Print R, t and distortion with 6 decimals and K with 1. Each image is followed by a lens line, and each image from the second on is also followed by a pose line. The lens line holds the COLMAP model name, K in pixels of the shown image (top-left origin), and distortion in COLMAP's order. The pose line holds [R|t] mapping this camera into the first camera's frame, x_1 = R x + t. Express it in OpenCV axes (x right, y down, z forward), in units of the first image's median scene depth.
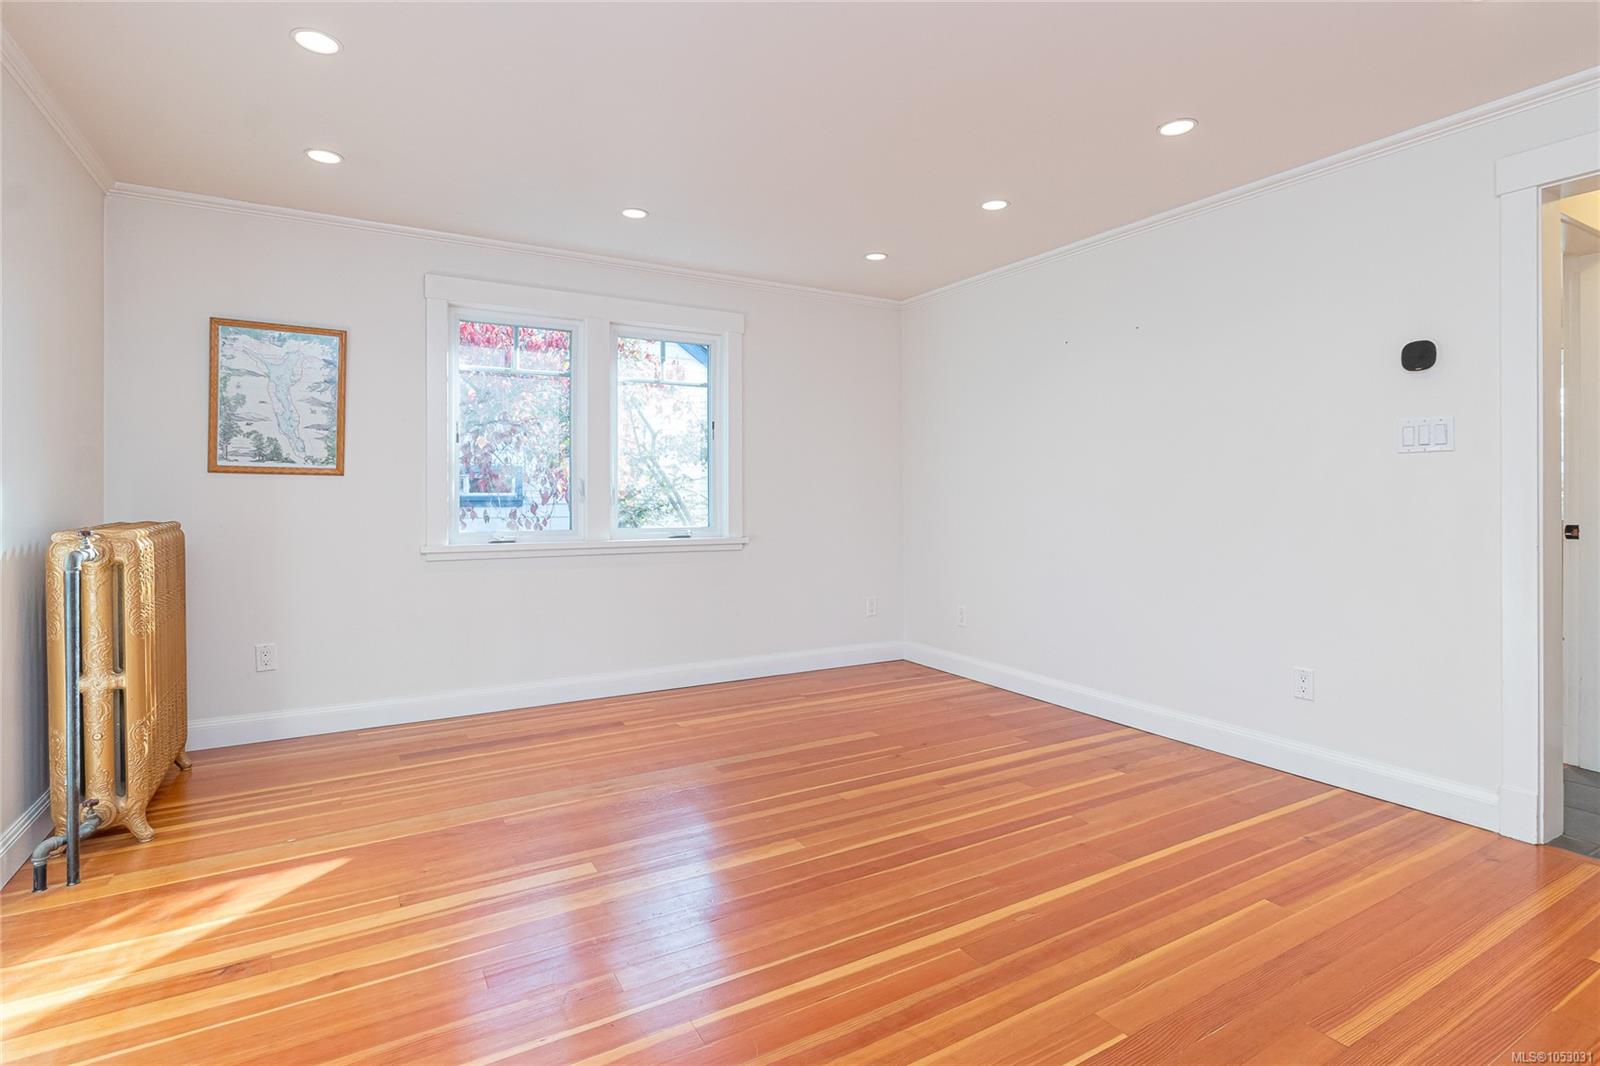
lens RADIAL K [[793.8, 0, 800.1], [0, 793.8, 499.4], [0, 0, 1]] dist [-0.002841, -0.000676]
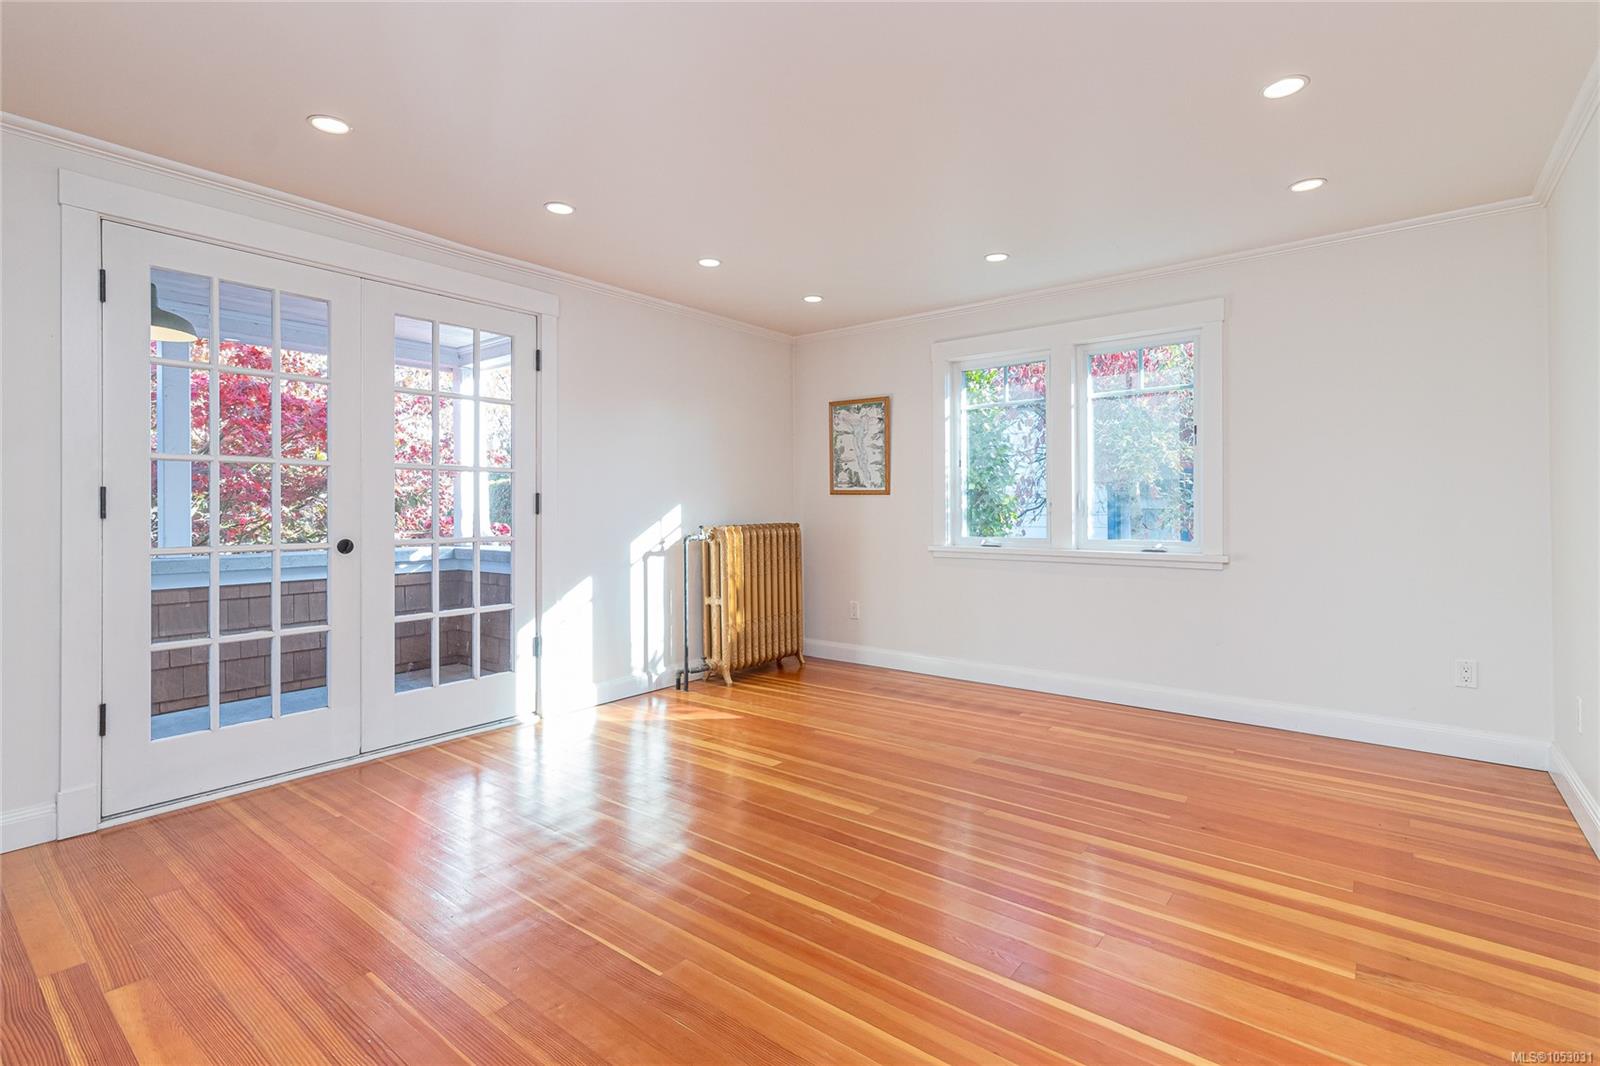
lens RADIAL K [[749.5, 0, 799.5], [0, 749.5, 509.1], [0, 0, 1]] dist [0.002771, 0.000290]
pose [[0.355663, 0.000845, -0.934614, 0.699393], [-0.000112, 1.000000, 0.000862, -0.004608], [0.934614, -0.000202, 0.355663, 0.367589]]
